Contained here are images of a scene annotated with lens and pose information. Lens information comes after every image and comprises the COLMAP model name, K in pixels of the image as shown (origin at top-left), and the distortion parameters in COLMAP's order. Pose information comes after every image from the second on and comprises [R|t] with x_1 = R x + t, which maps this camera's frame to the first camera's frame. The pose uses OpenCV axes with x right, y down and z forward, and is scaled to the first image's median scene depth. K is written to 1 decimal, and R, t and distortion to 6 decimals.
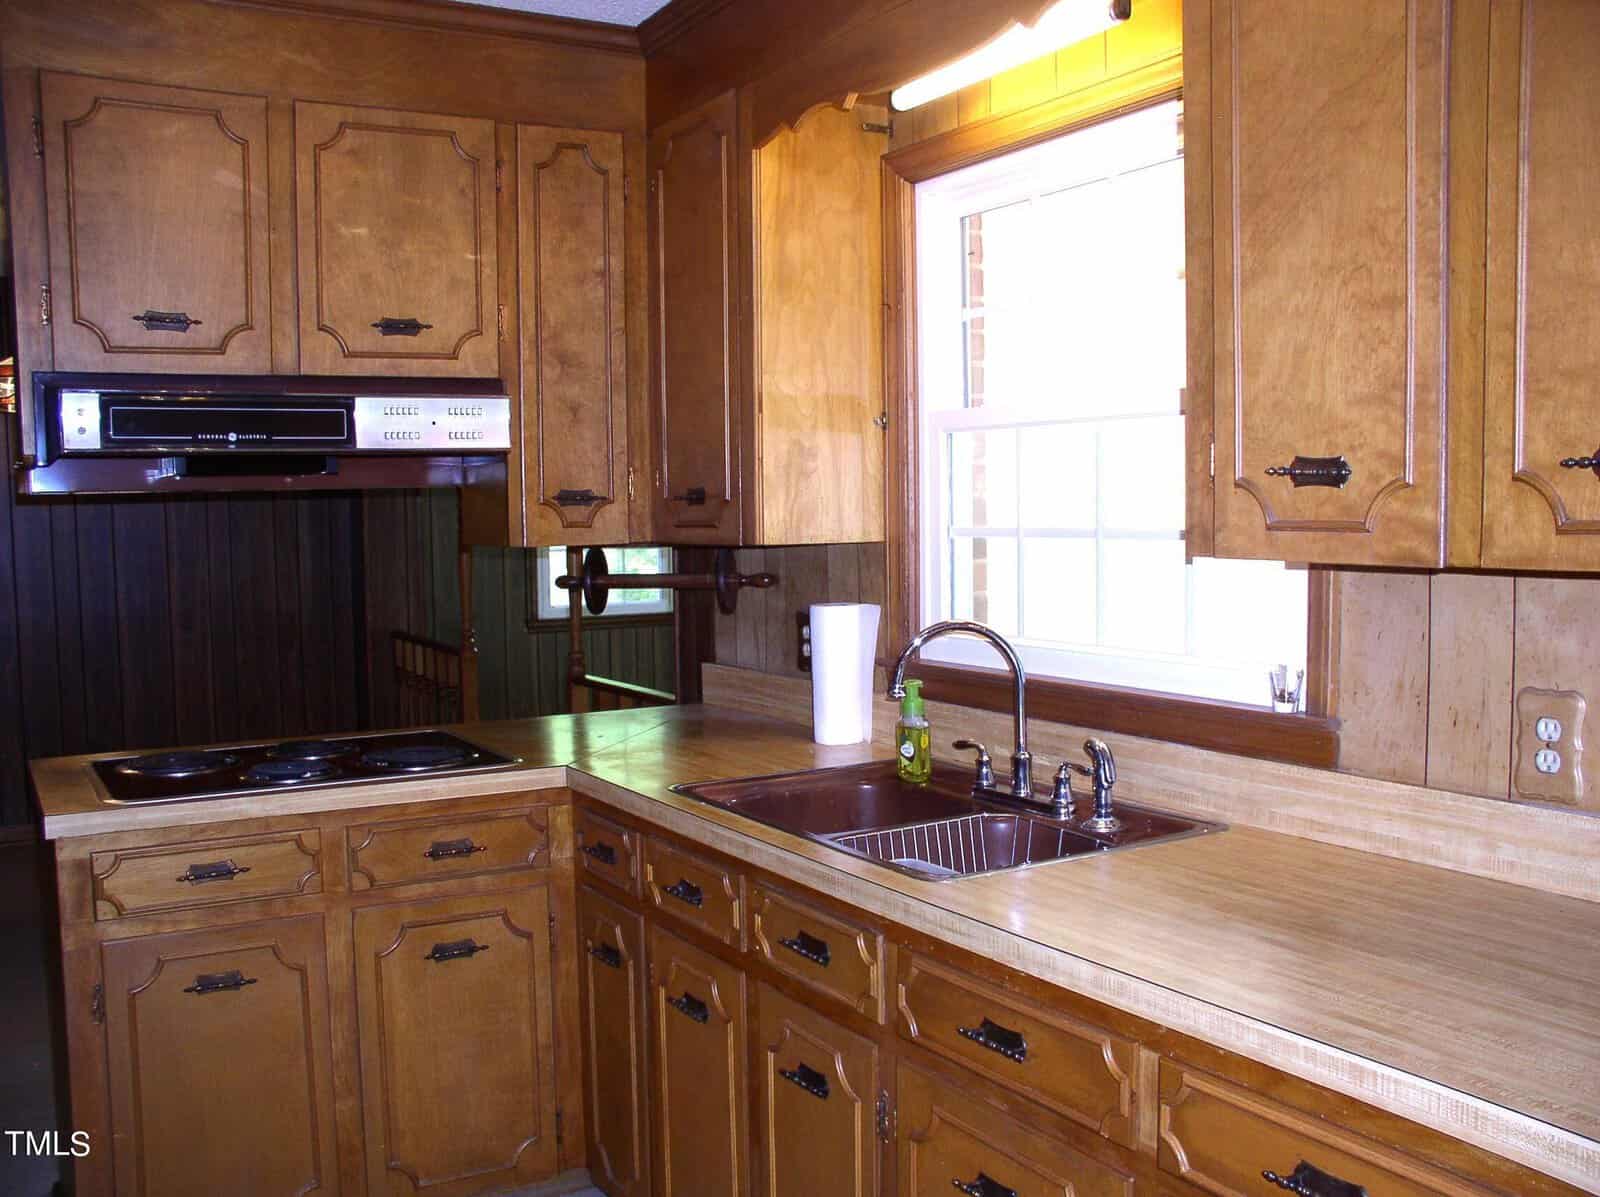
lens RADIAL K [[1511.7, 0, 794.7], [0, 1511.7, 614.9], [0, 0, 1]] dist [-0.217766, 0.288946]
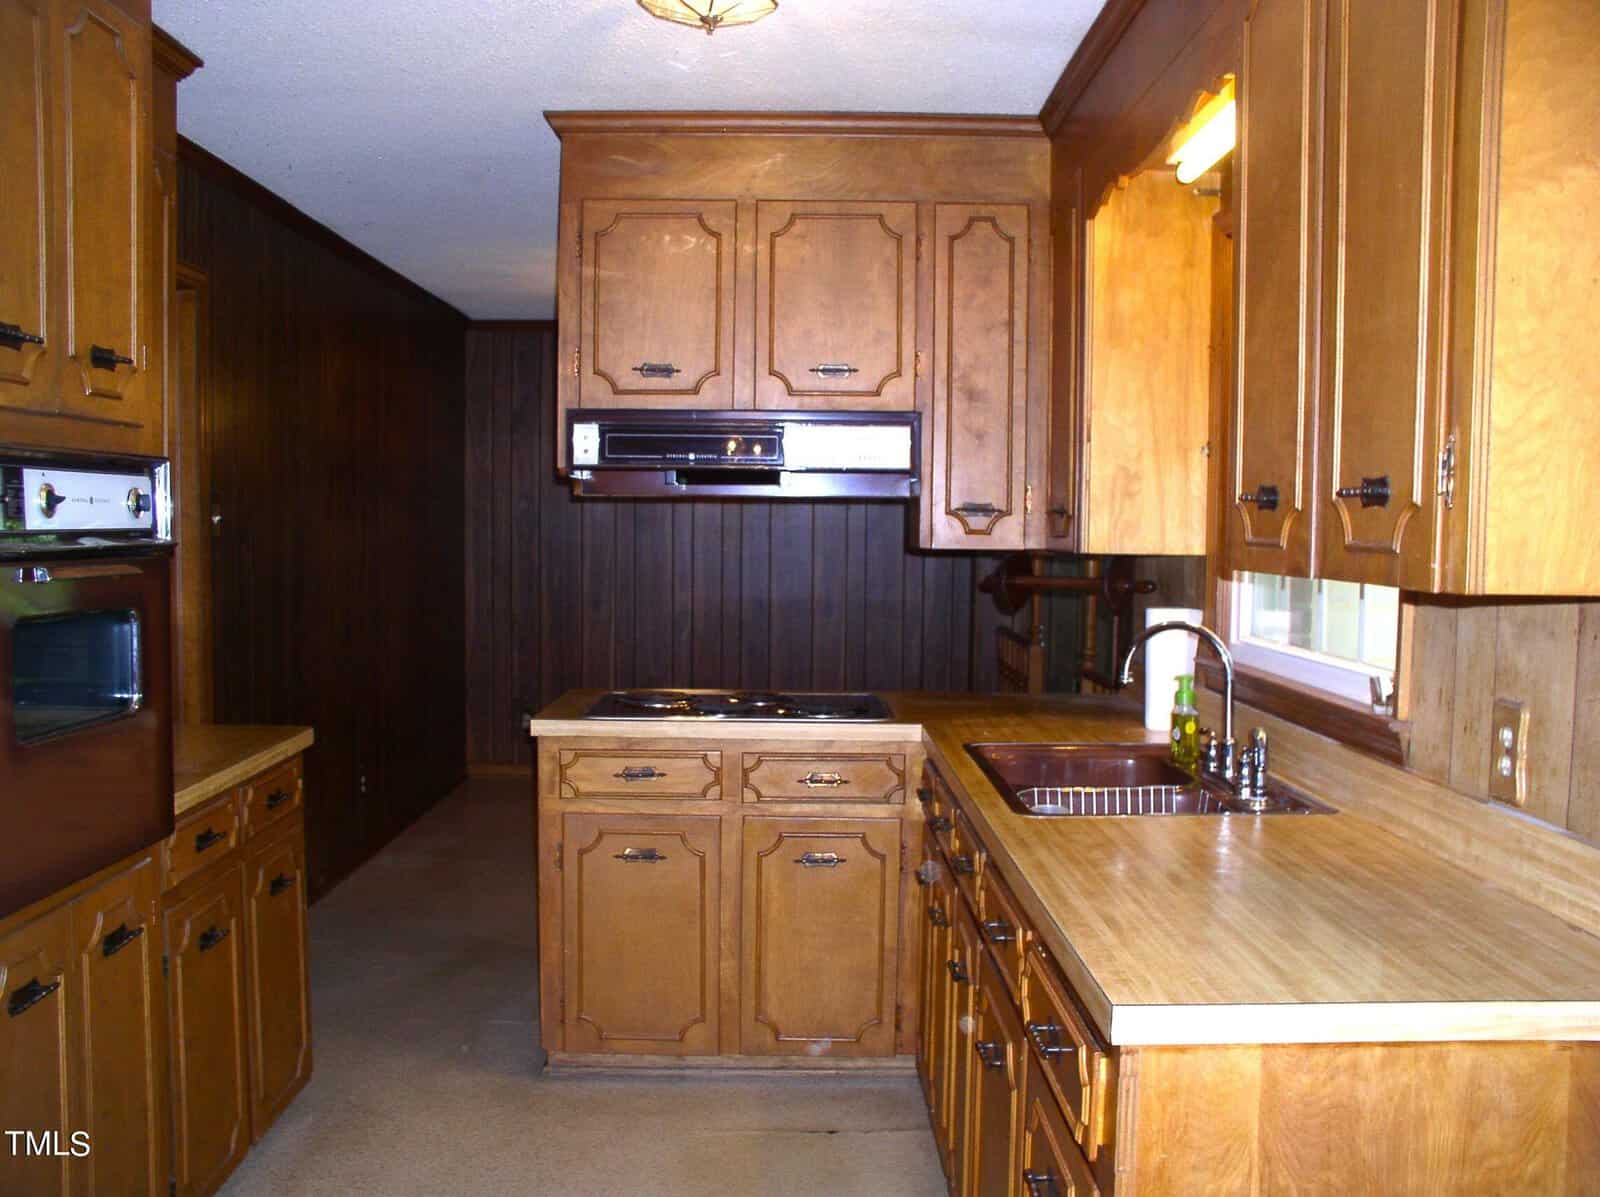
lens RADIAL K [[1511.7, 0, 794.7], [0, 1511.7, 614.9], [0, 0, 1]] dist [-0.217766, 0.288946]
pose [[0.865549, 0.055866, -0.497698, 0.369380], [-0.060215, 0.998159, 0.007322, 0.007233], [0.497191, 0.023632, 0.867319, -0.134639]]
